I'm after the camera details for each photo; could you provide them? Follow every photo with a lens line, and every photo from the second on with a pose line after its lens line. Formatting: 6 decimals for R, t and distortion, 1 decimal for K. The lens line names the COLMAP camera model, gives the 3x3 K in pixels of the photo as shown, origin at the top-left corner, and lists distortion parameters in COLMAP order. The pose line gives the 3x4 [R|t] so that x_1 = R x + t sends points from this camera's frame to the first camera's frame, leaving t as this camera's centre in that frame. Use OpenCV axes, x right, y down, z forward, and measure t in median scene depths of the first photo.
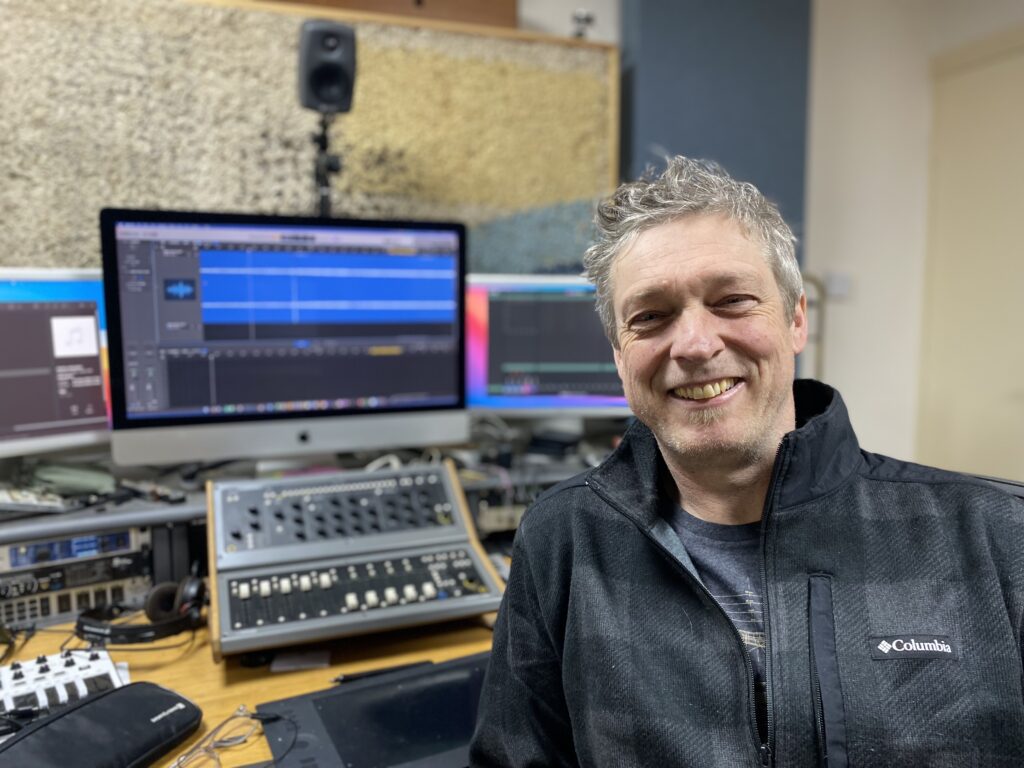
lens RADIAL K [[781.6, 0, 512.9], [0, 781.6, 386.3], [0, 0, 1]] dist [0.016187, -0.019085]
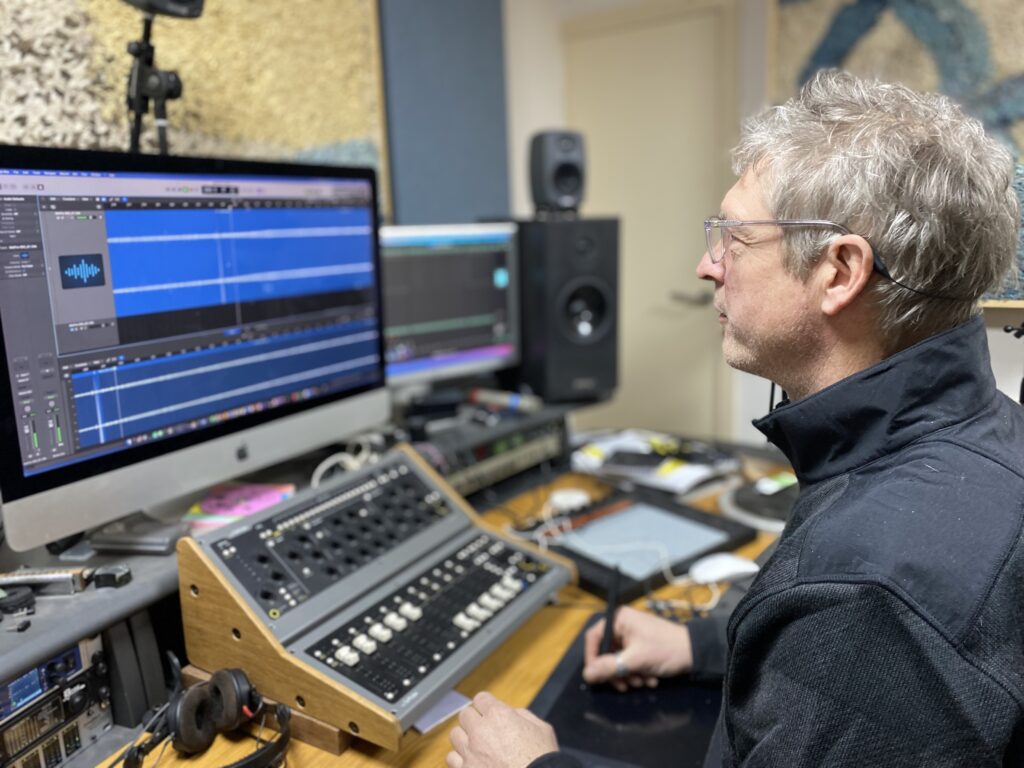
lens RADIAL K [[781.6, 0, 513.6], [0, 781.6, 380.8], [0, 0, 1]] dist [0.016187, -0.019085]
pose [[0.790065, -0.152788, 0.593678, -0.498198], [0.110196, 0.988064, 0.107637, -0.057244], [-0.603038, -0.019619, 0.797471, 0.229066]]
